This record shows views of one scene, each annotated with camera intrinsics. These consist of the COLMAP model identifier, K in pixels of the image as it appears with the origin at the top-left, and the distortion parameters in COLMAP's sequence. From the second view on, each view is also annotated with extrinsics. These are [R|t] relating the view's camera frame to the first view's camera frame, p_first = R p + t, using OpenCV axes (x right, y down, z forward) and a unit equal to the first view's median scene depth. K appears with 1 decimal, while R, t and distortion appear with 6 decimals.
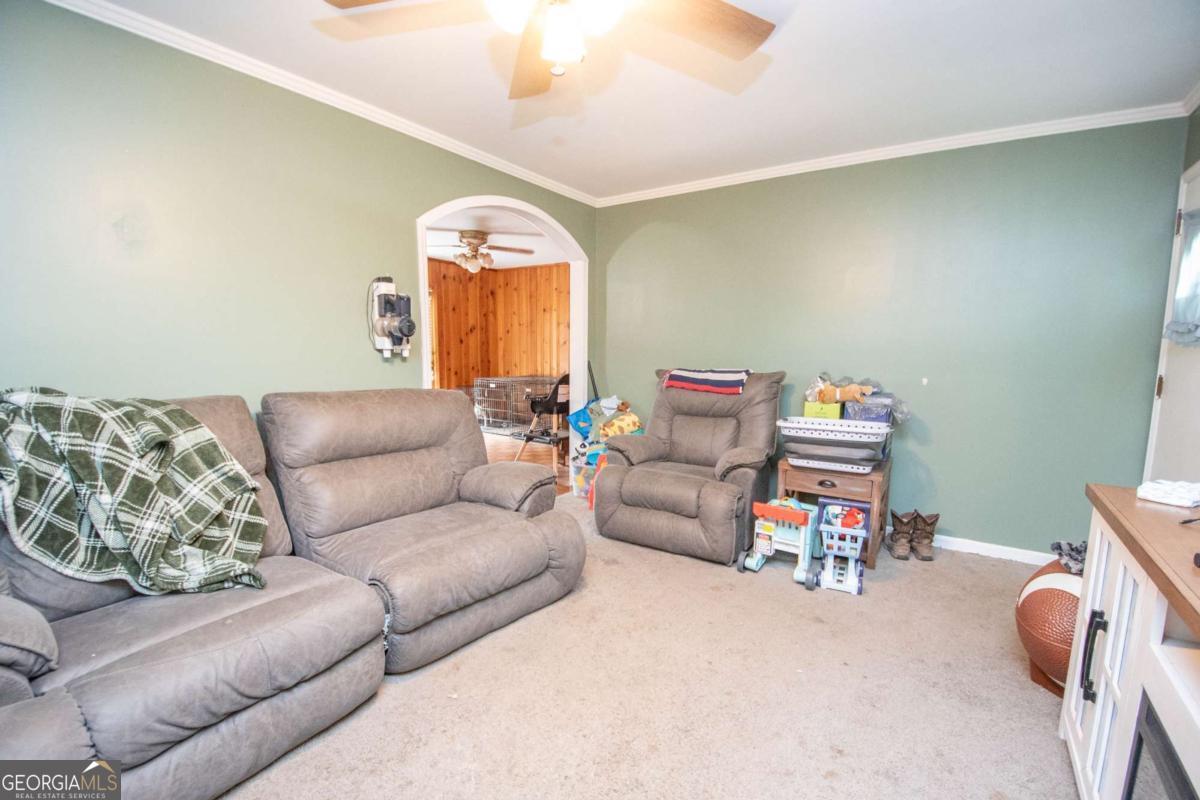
lens RADIAL K [[523.0, 0, 596.8], [0, 523.0, 408.8], [0, 0, 1]] dist [-0.002869, -0.006431]
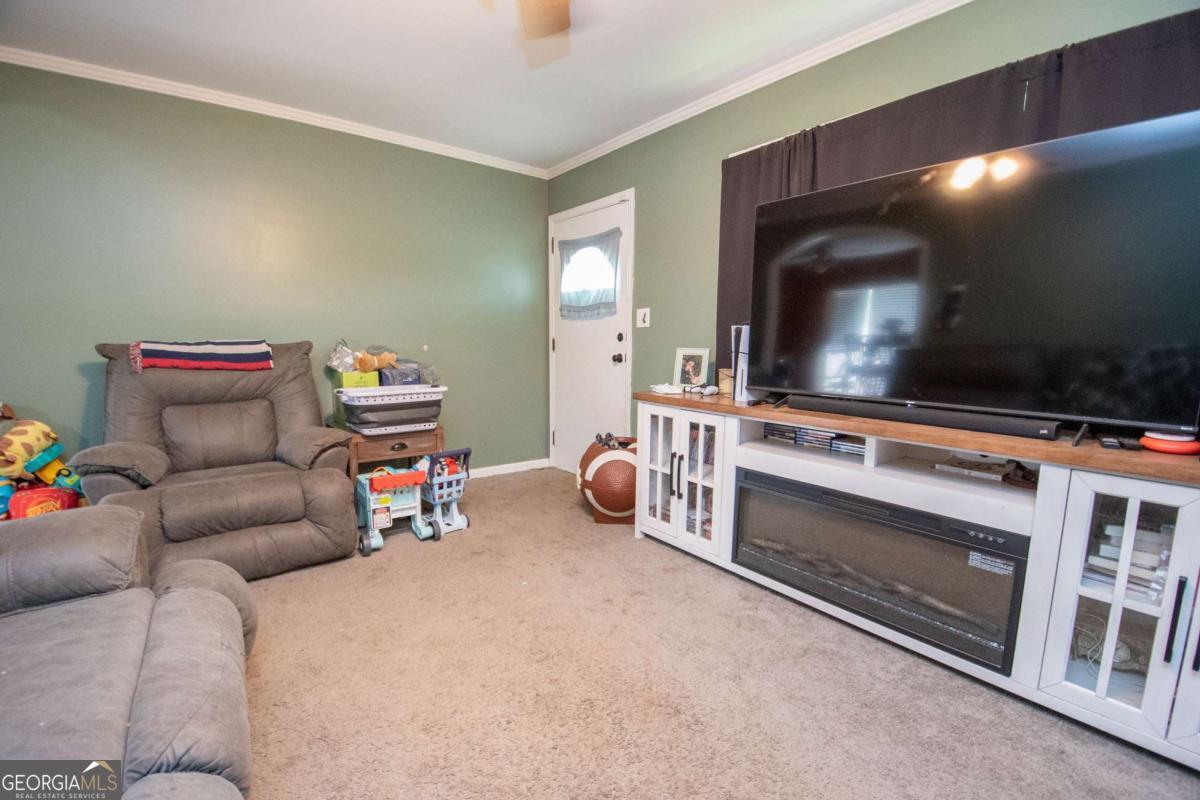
lens RADIAL K [[523.0, 0, 608.9], [0, 523.0, 411.2], [0, 0, 1]] dist [-0.002869, -0.006431]
pose [[0.298422, -0.133145, 0.945102, -0.429625], [0.102769, 0.988947, 0.106872, 0.005350], [-0.948885, 0.065234, 0.308806, 0.292282]]
